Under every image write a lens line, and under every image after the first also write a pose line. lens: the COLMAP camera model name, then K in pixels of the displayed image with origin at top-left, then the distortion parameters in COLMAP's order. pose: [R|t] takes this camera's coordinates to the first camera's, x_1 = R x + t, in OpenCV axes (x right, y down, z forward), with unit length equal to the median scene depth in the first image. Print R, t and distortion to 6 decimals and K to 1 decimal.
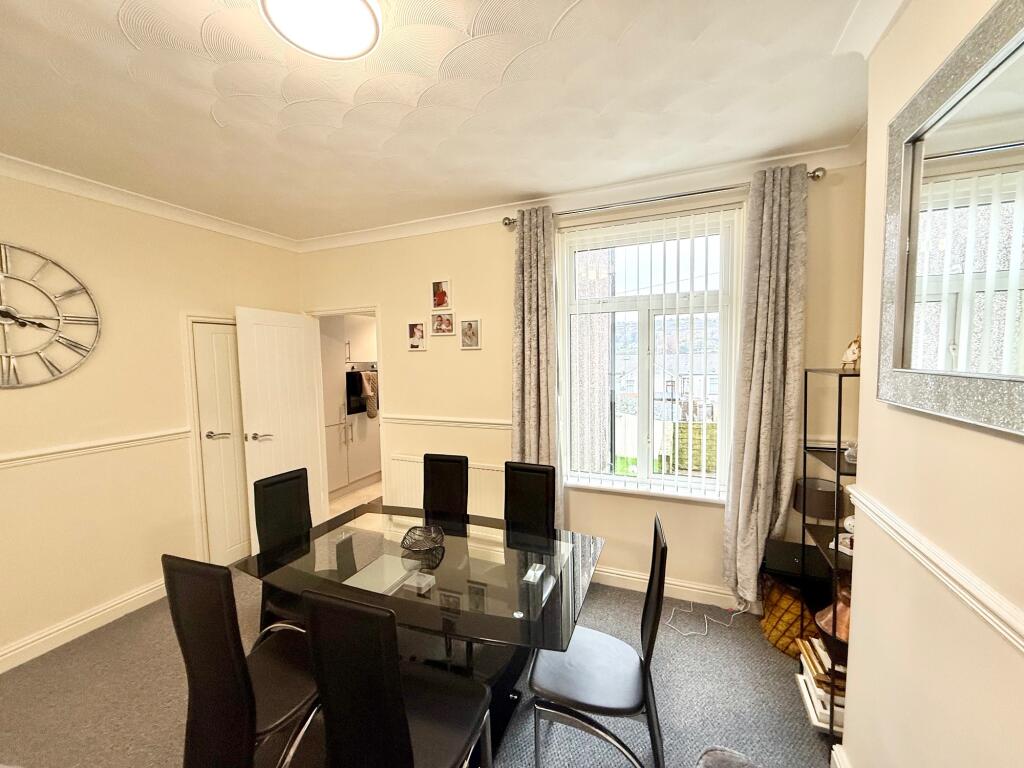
lens RADIAL K [[404.9, 0, 516.5], [0, 404.9, 381.9], [0, 0, 1]] dist [-0.002071, 0.000573]
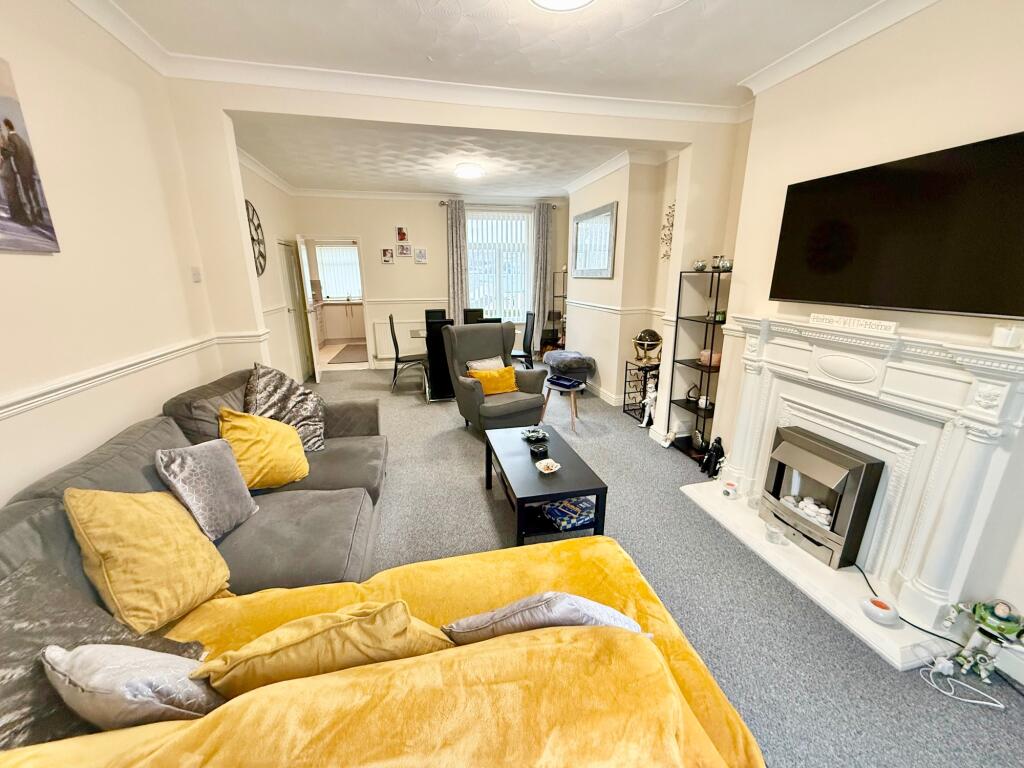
lens RADIAL K [[404.9, 0, 510.5], [0, 404.9, 387.4], [0, 0, 1]] dist [-0.002071, 0.000573]
pose [[0.817831, -0.136825, 0.558956, -0.983092], [0.027498, 0.979505, 0.199535, 0.136474], [-0.574802, -0.147815, 0.804831, -1.013202]]
